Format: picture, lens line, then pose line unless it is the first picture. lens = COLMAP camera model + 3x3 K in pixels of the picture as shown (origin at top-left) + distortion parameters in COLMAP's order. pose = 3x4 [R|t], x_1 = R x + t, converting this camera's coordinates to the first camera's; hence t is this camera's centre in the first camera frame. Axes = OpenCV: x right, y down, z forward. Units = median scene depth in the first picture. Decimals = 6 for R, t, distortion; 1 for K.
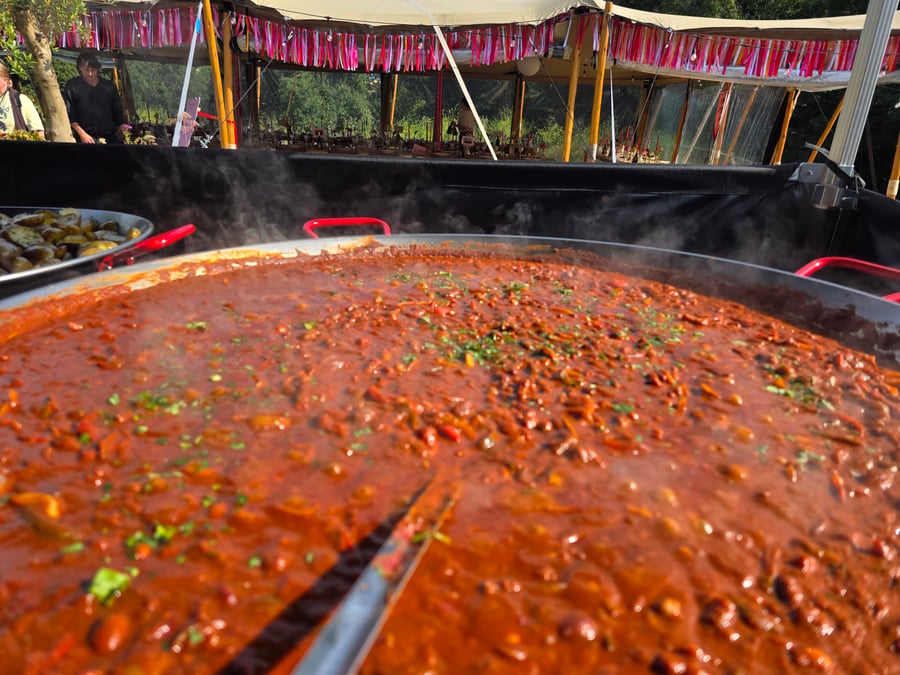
lens RADIAL K [[599.8, 0, 451.2], [0, 599.8, 348.7], [0, 0, 1]] dist [0.054873, -0.052478]
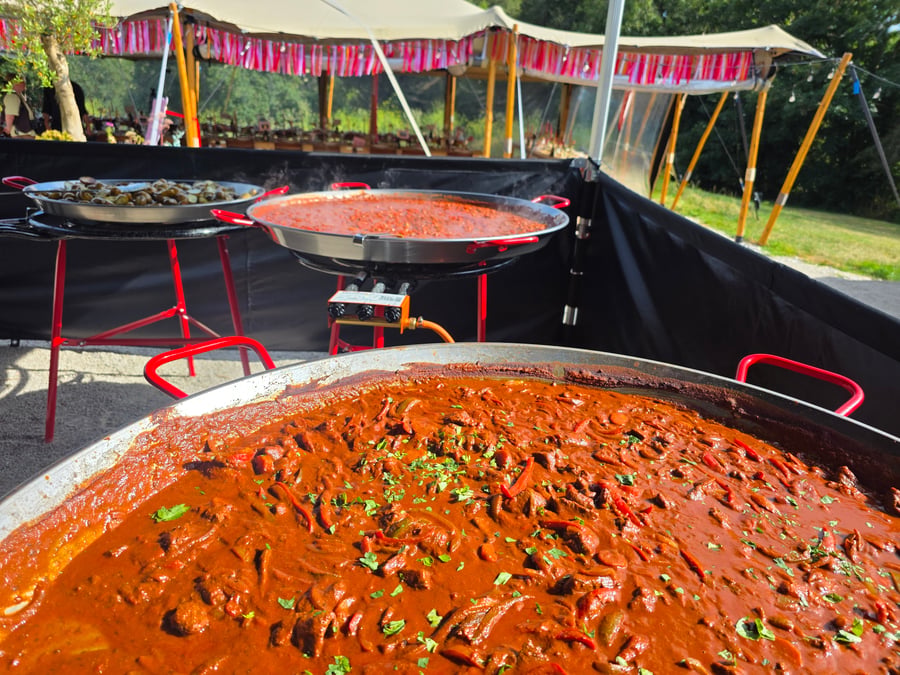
lens RADIAL K [[634.7, 0, 443.0], [0, 634.7, 341.1], [0, 0, 1]] dist [0.048463, -0.066984]
pose [[0.996306, -0.025215, 0.082095, -0.007451], [0.026137, 0.999607, -0.010178, 0.072291], [-0.081806, 0.012286, 0.996573, -0.247010]]
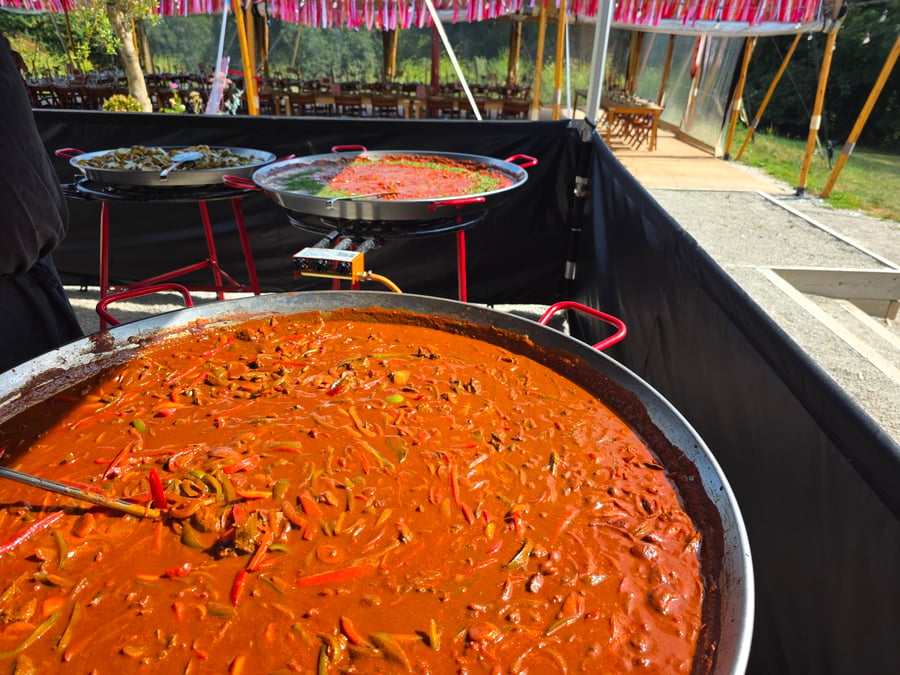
lens RADIAL K [[634.7, 0, 445.8], [0, 634.7, 344.8], [0, 0, 1]] dist [0.049270, -0.066943]
pose [[0.999436, -0.009304, -0.032272, 0.052581], [0.011482, 0.997622, 0.067961, 0.074880], [0.031562, -0.068293, 0.997166, -0.298742]]
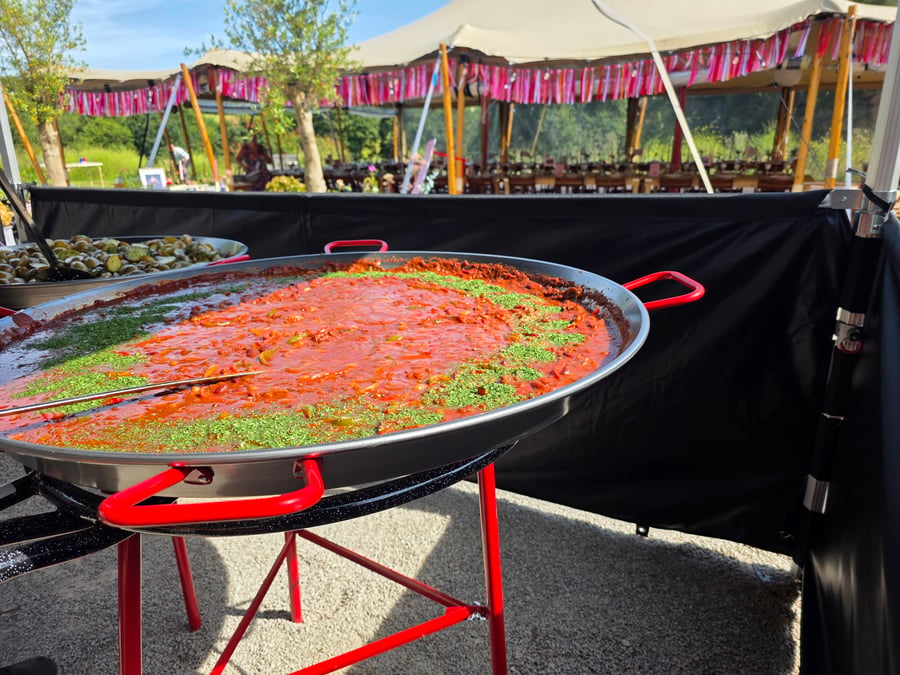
lens RADIAL K [[613.5, 0, 446.9], [0, 613.5, 334.0], [0, 0, 1]] dist [0.045011, -0.055379]
pose [[0.911570, 0.061498, -0.406519, 0.107134], [-0.087629, 0.995092, -0.045959, 0.004157], [0.401697, 0.077518, 0.912486, -0.026204]]
